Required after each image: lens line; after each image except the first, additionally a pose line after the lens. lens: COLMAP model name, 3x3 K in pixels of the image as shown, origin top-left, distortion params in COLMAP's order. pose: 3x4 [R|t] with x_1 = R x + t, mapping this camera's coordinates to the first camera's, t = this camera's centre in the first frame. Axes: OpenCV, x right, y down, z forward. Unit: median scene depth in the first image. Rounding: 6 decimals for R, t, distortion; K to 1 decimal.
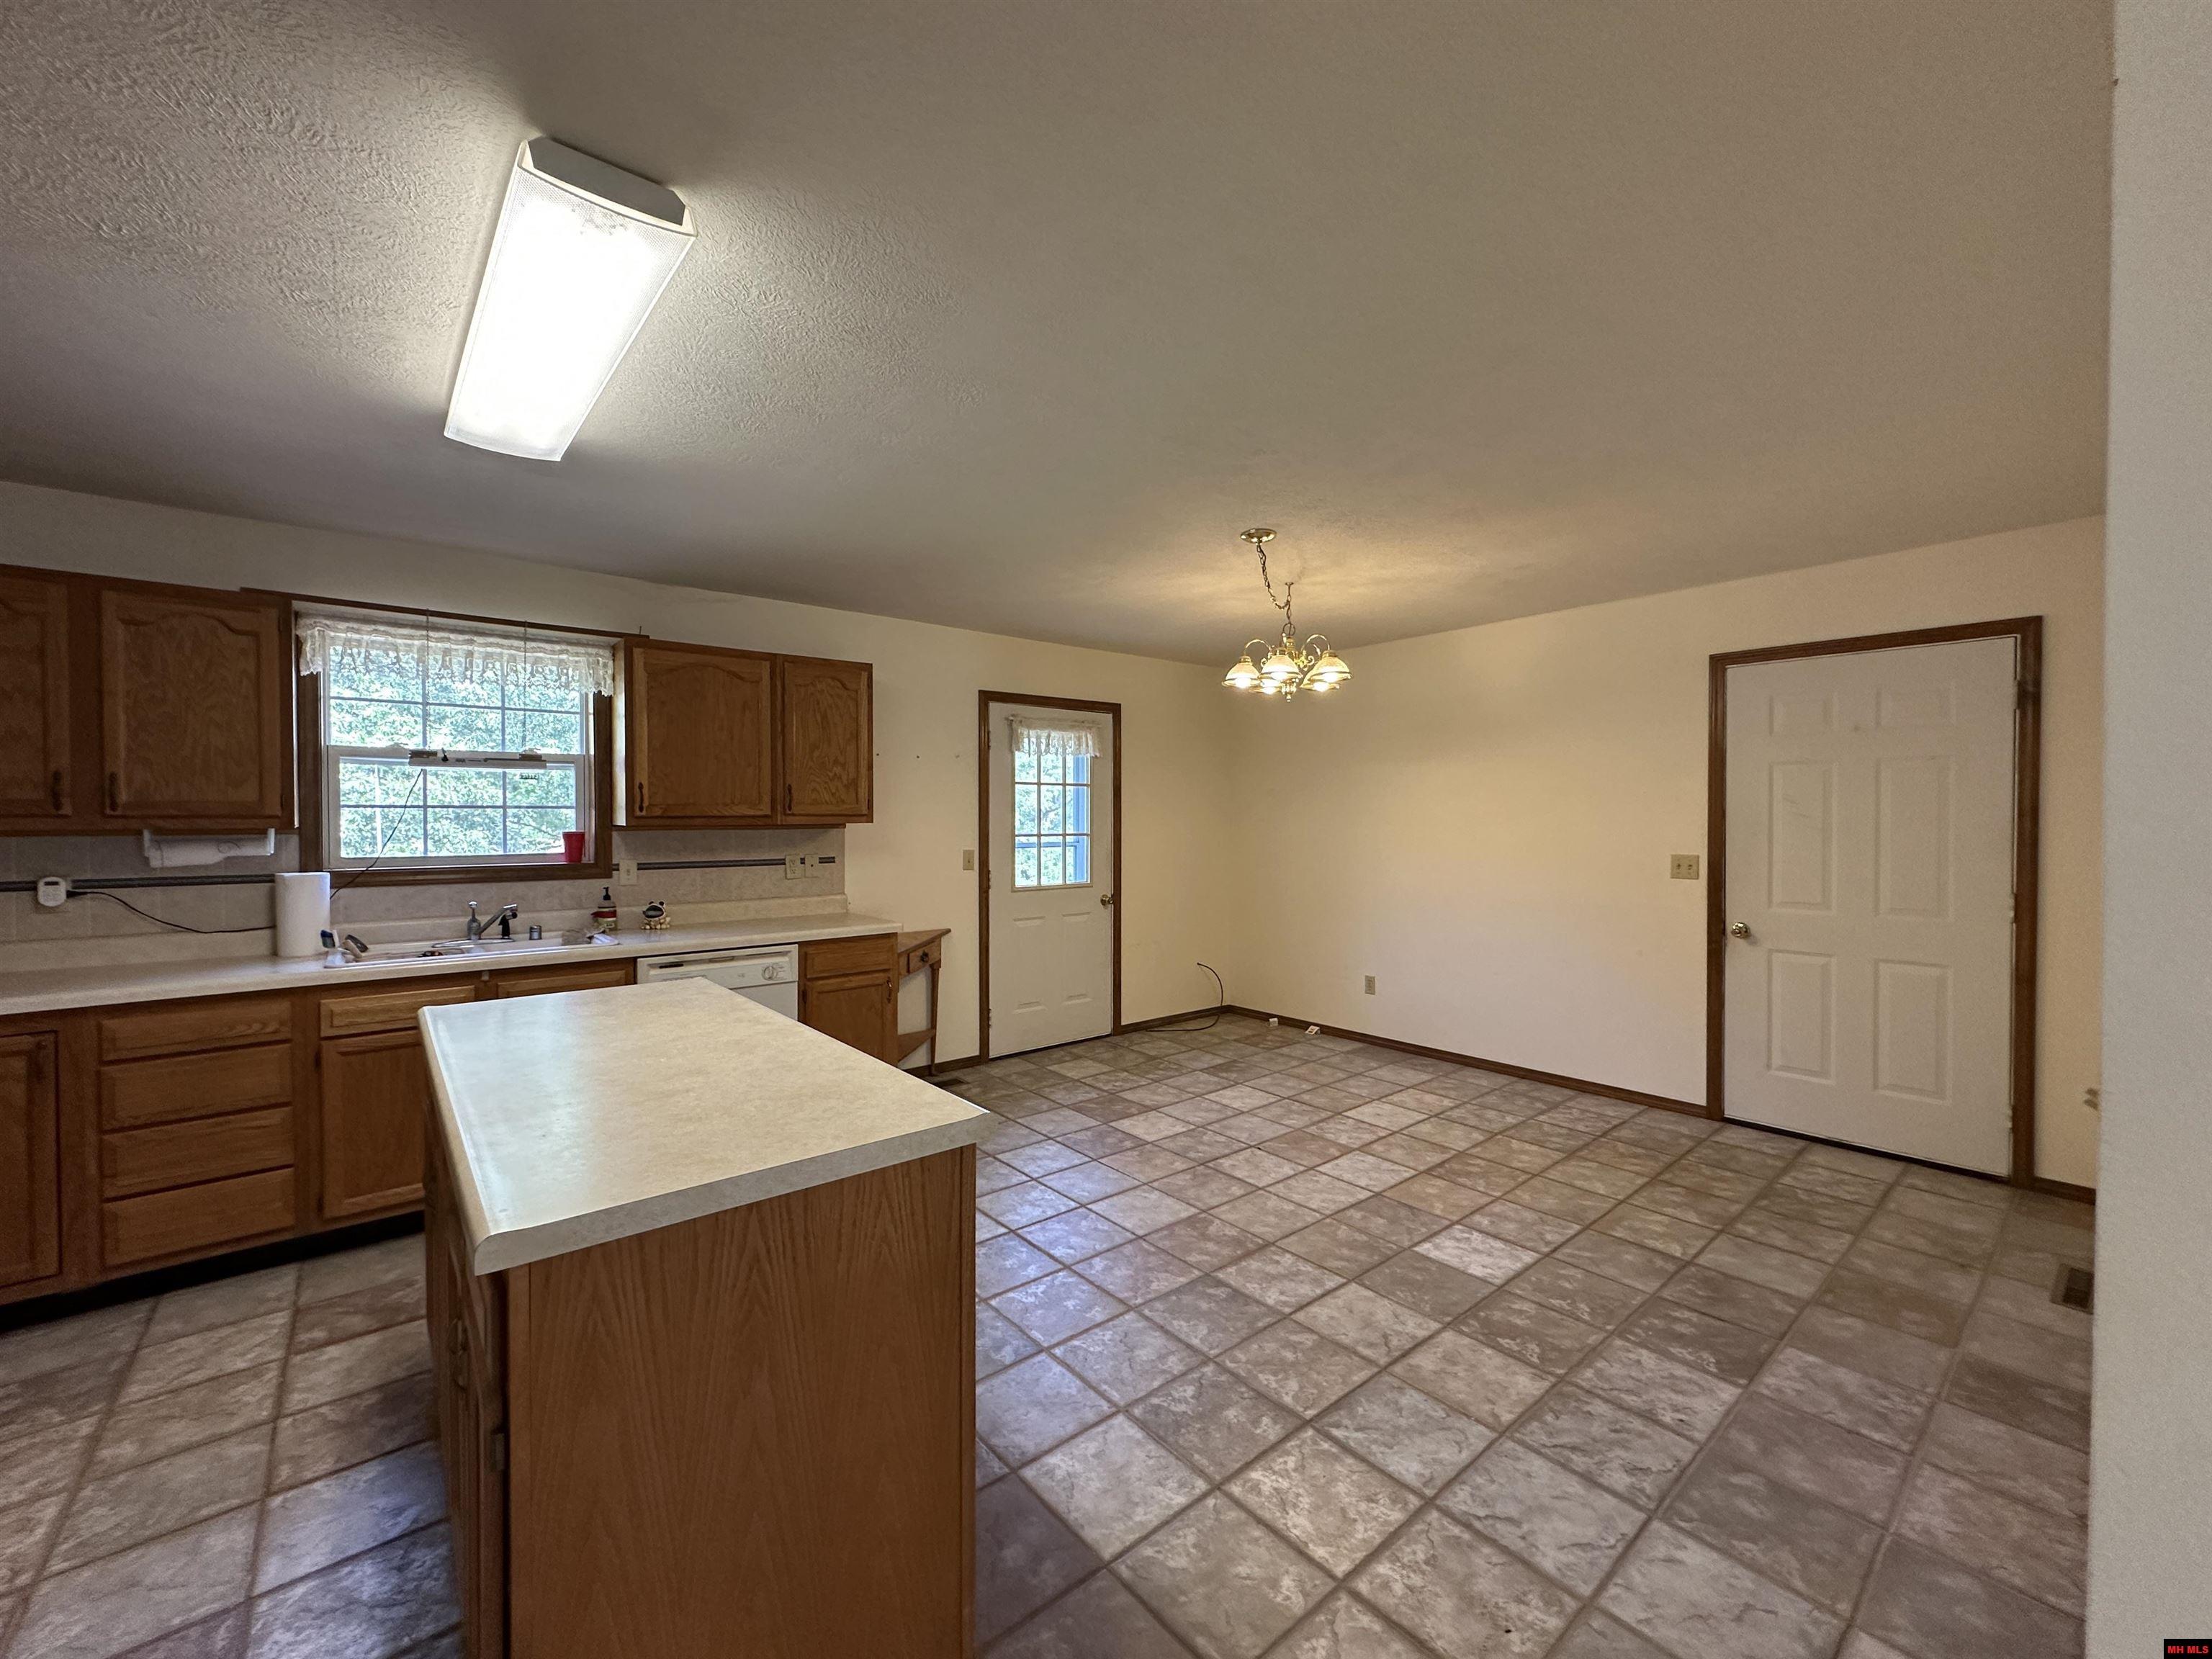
lens RADIAL K [[883.7, 0, 1102.9], [0, 883.7, 828.6], [0, 0, 1]] dist [-0.006586, 0.001838]
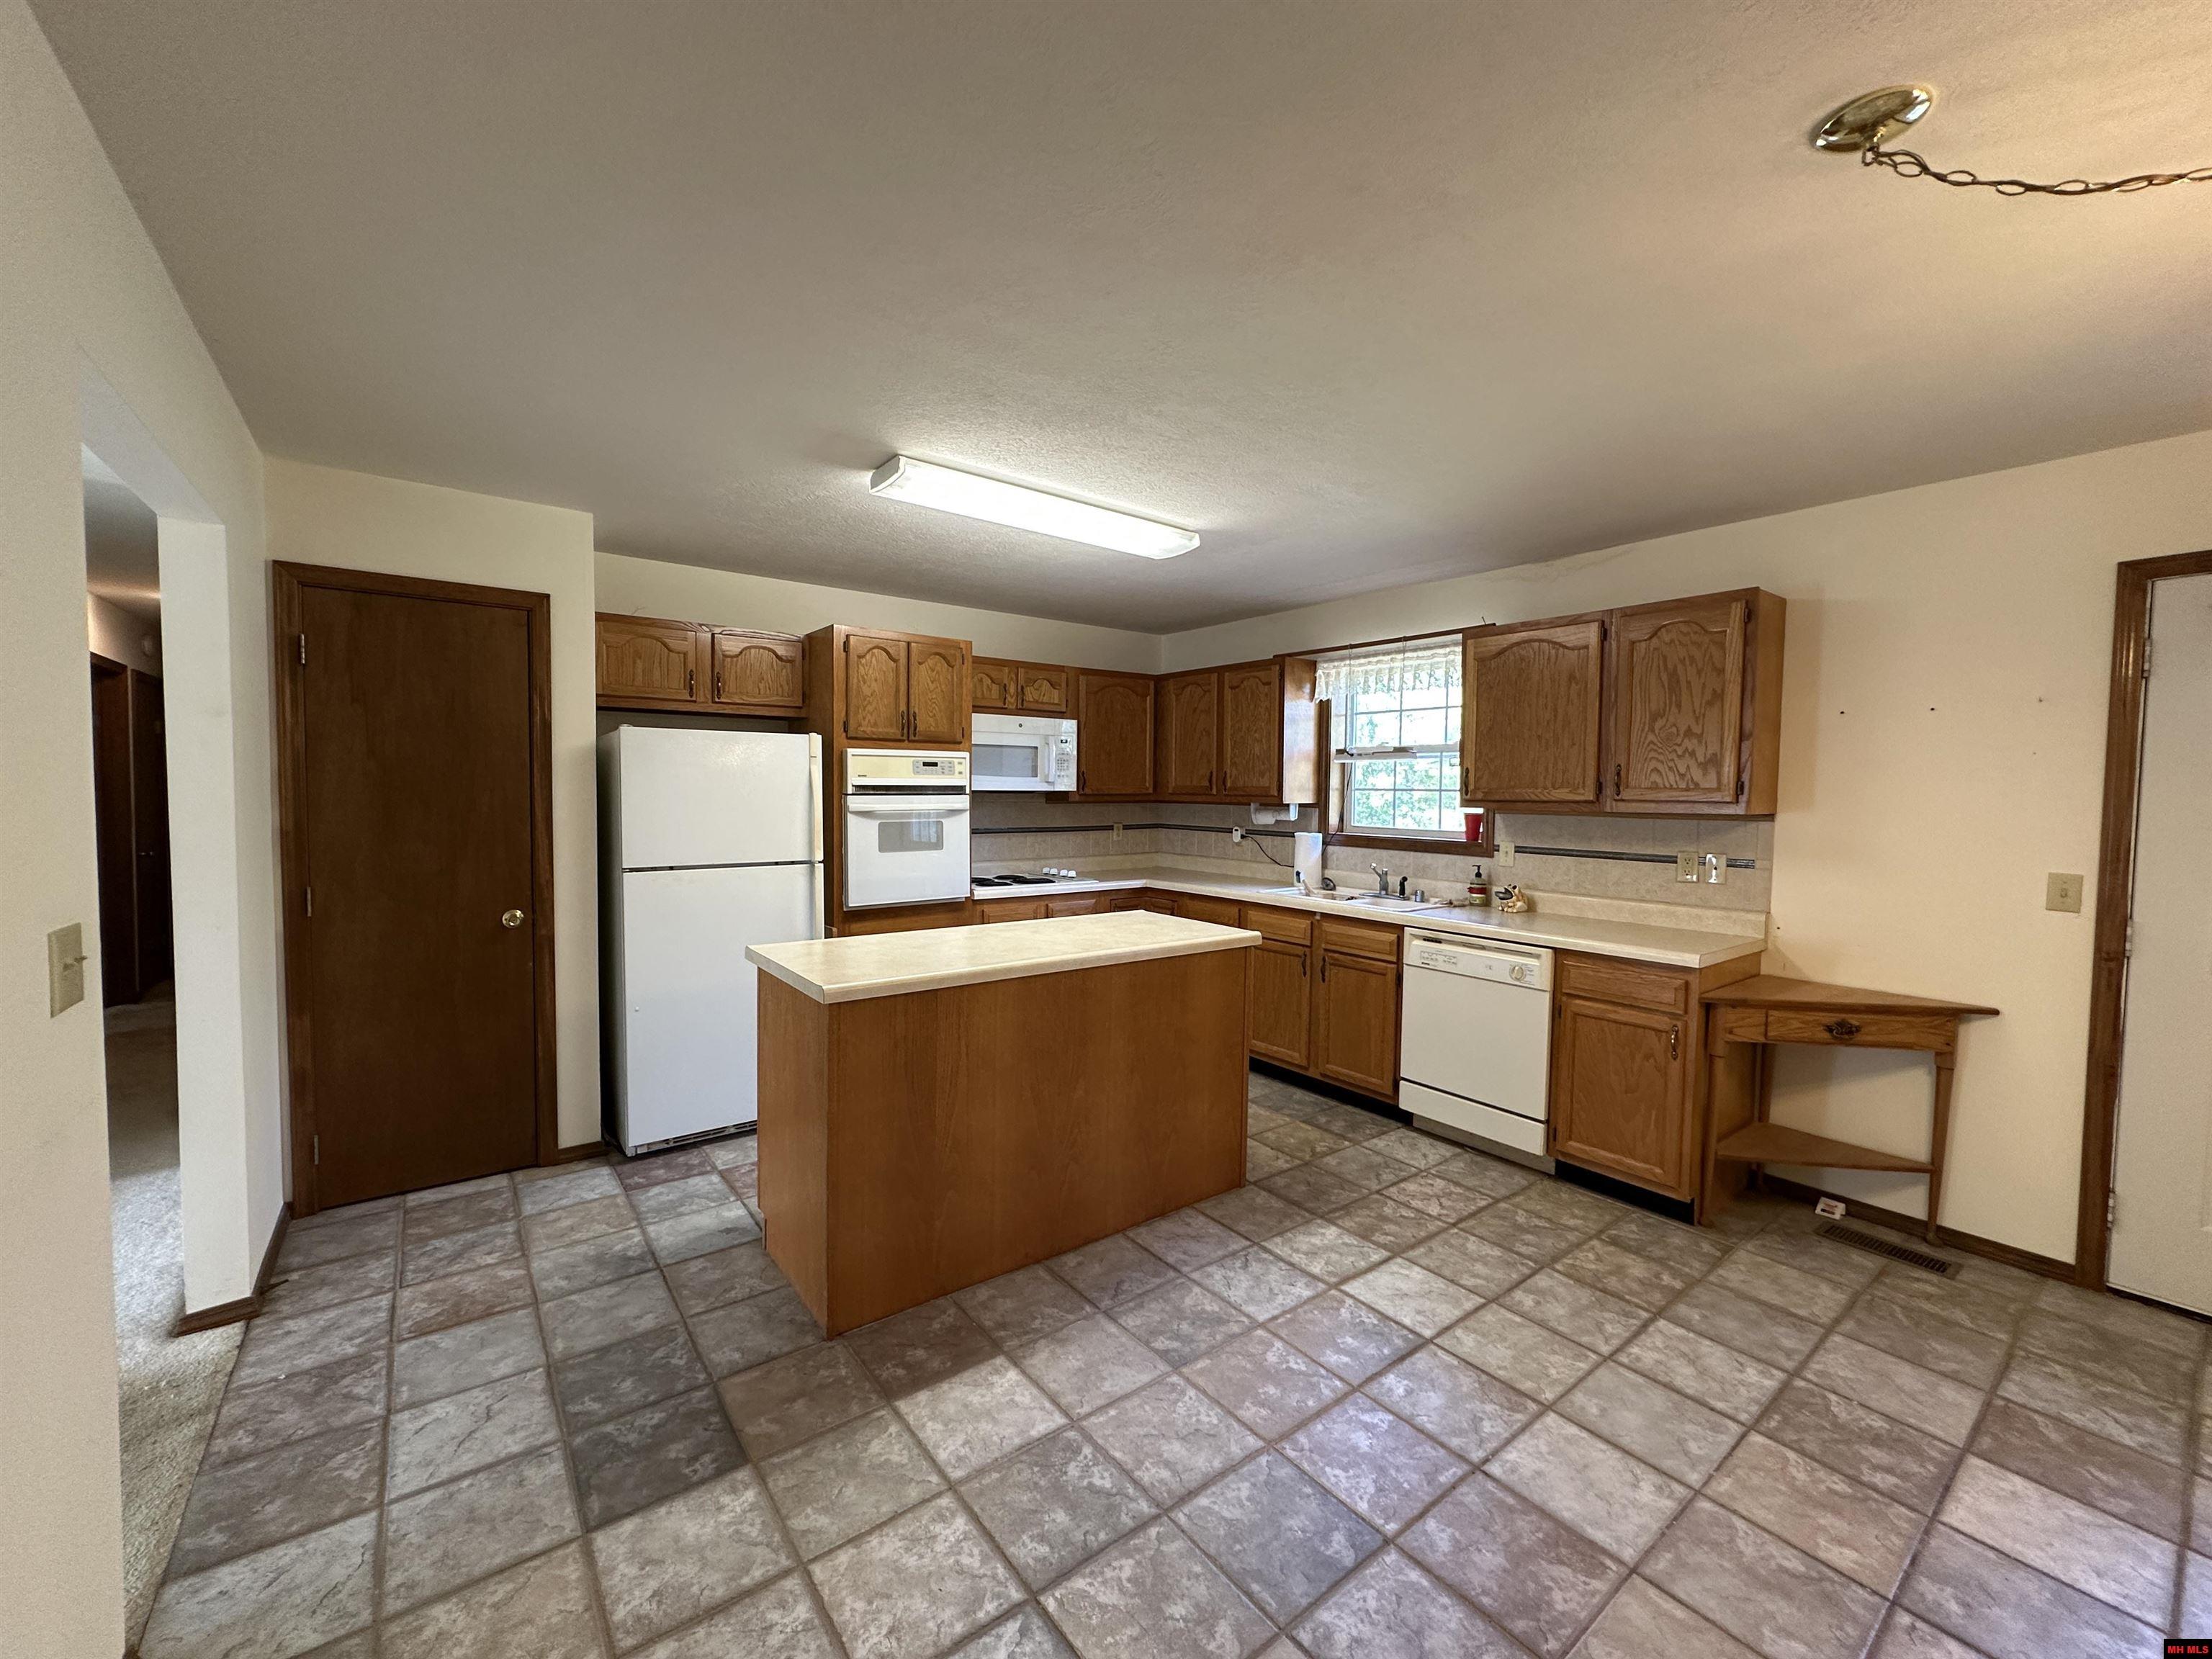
lens RADIAL K [[882.6, 0, 1104.4], [0, 882.6, 828.0], [0, 0, 1]] dist [-0.003503, 0.000520]
pose [[-0.039786, 0.045318, -0.998180, 0.561891], [-0.026195, 0.998580, 0.046380, -0.017870], [0.998865, 0.027993, -0.038542, 0.624806]]
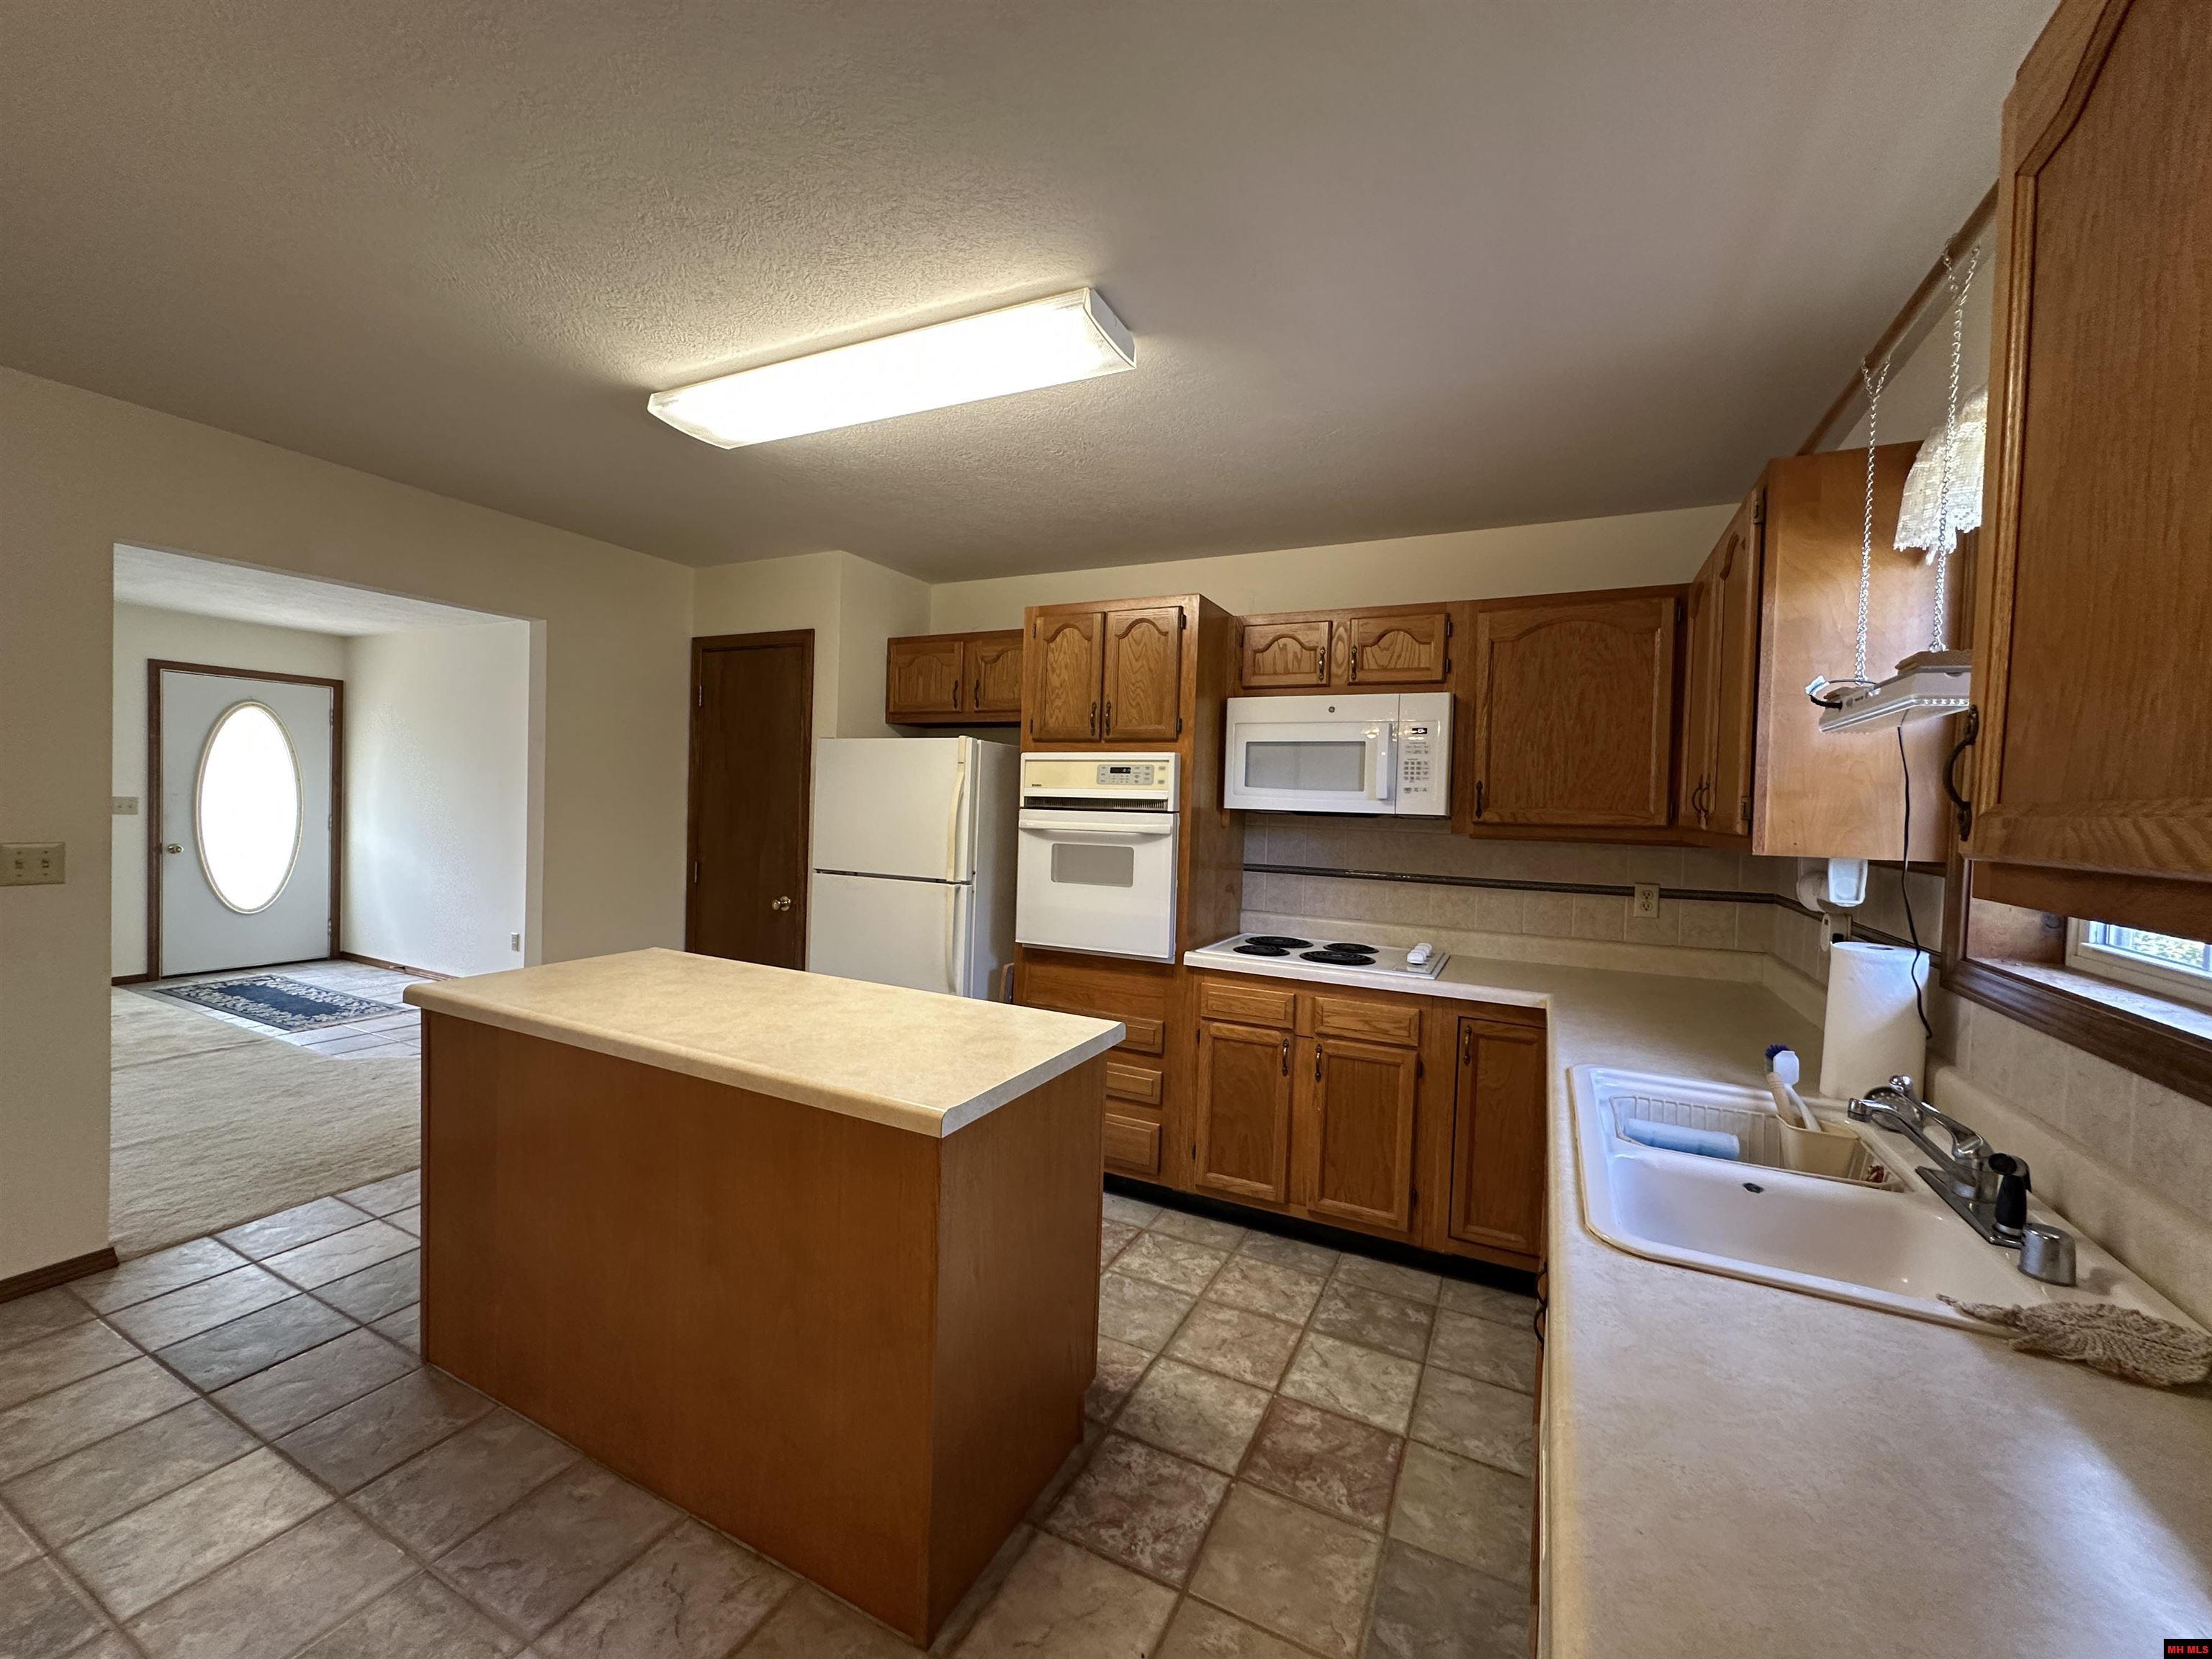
lens RADIAL K [[882.6, 0, 1104.4], [0, 882.6, 828.0], [0, 0, 1]] dist [-0.003503, 0.000520]
pose [[-0.913761, -0.016538, -0.405916, -0.241060], [-0.038077, 0.998259, 0.045045, -0.023985], [0.404464, 0.056617, -0.912800, 1.143137]]
